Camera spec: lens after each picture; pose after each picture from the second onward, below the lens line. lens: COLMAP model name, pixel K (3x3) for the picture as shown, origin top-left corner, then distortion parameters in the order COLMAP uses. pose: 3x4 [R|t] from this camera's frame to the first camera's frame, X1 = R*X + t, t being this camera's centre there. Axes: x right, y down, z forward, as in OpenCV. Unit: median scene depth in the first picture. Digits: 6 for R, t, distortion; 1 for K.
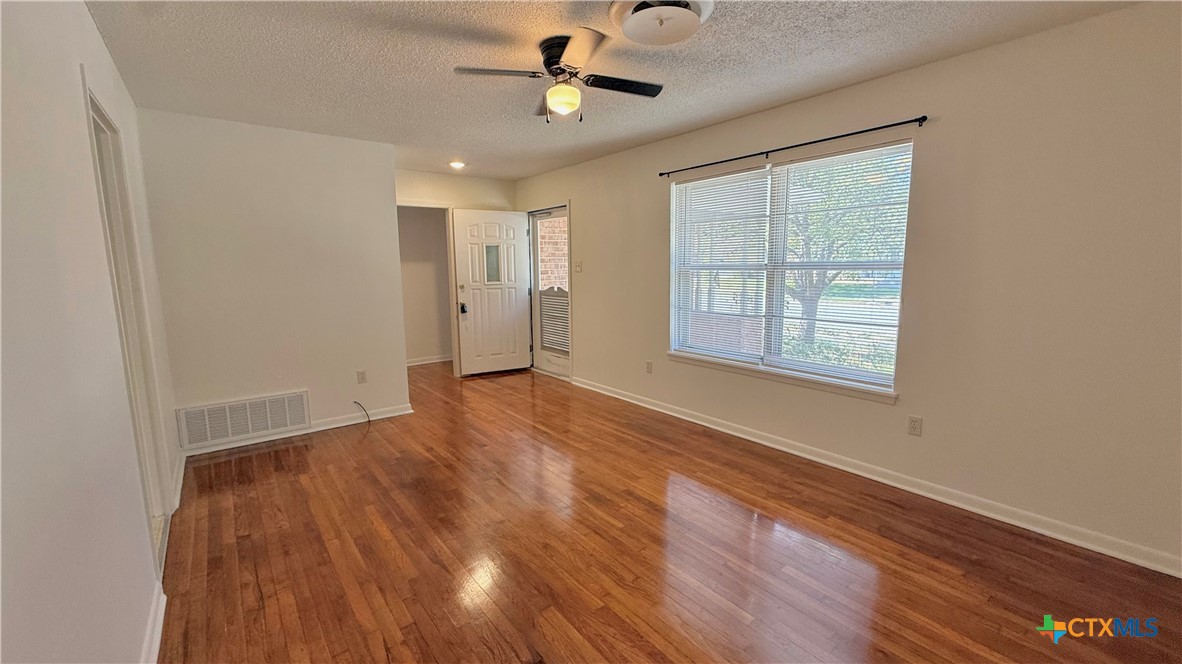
lens RADIAL K [[474.2, 0, 591.0], [0, 474.2, 332.0], [0, 0, 1]] dist [0.000699, 0.000403]
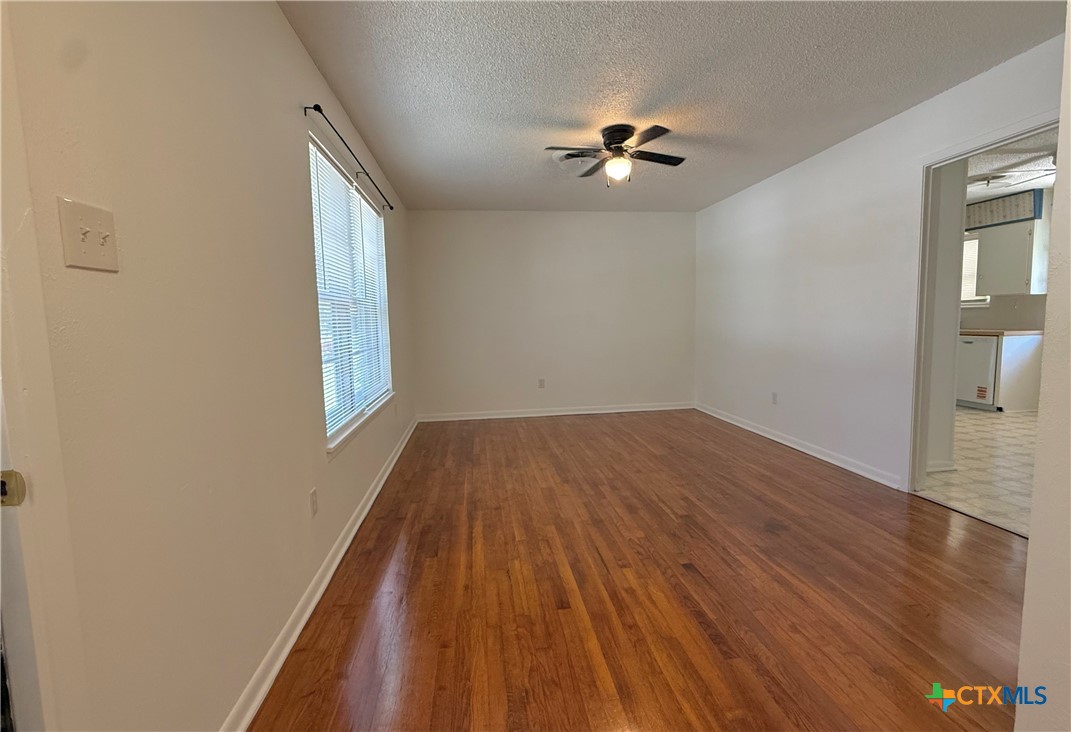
lens RADIAL K [[474.2, 0, 537.7], [0, 474.2, 361.6], [0, 0, 1]] dist [-0.000709, -0.000029]
pose [[-0.856010, -0.015262, 0.516733, -0.405534], [0.104401, 0.973865, 0.201711, -0.176952], [-0.506307, 0.226614, -0.832045, 1.681127]]
